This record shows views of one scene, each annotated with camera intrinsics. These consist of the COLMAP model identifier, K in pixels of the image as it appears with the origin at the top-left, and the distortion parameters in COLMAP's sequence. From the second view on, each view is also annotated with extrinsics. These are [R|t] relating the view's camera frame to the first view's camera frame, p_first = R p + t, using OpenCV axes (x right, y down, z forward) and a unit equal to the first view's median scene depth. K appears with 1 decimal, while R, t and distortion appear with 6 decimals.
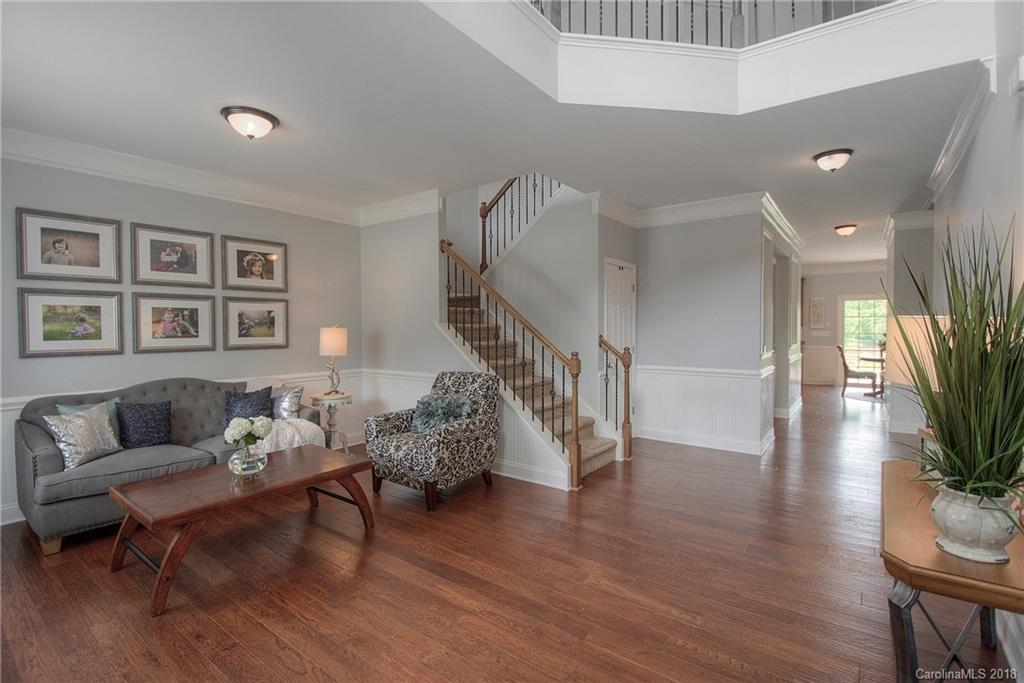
lens RADIAL K [[473.5, 0, 512.6], [0, 473.5, 347.1], [0, 0, 1]] dist [0.000488, -0.024616]
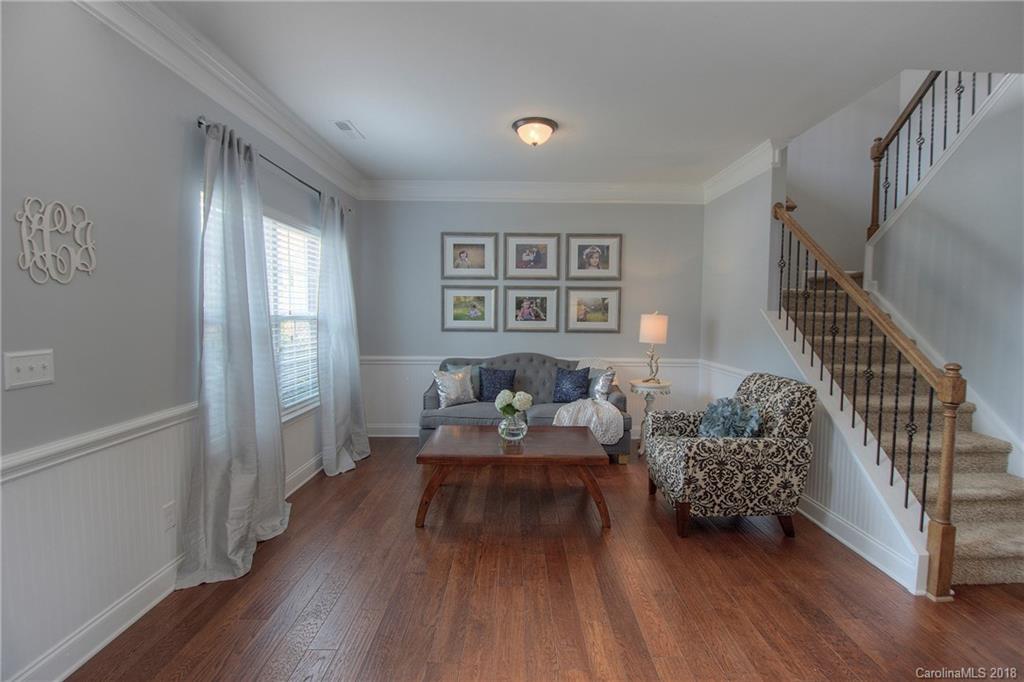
lens RADIAL K [[452.2, 0, 512.0], [0, 452.2, 341.0], [0, 0, 1]] dist [0.000389, -0.014781]
pose [[0.590913, 0.061468, -0.804390, 0.237655], [-0.044642, 0.998057, 0.043473, -0.016508], [0.805499, 0.010221, 0.592509, 0.249294]]
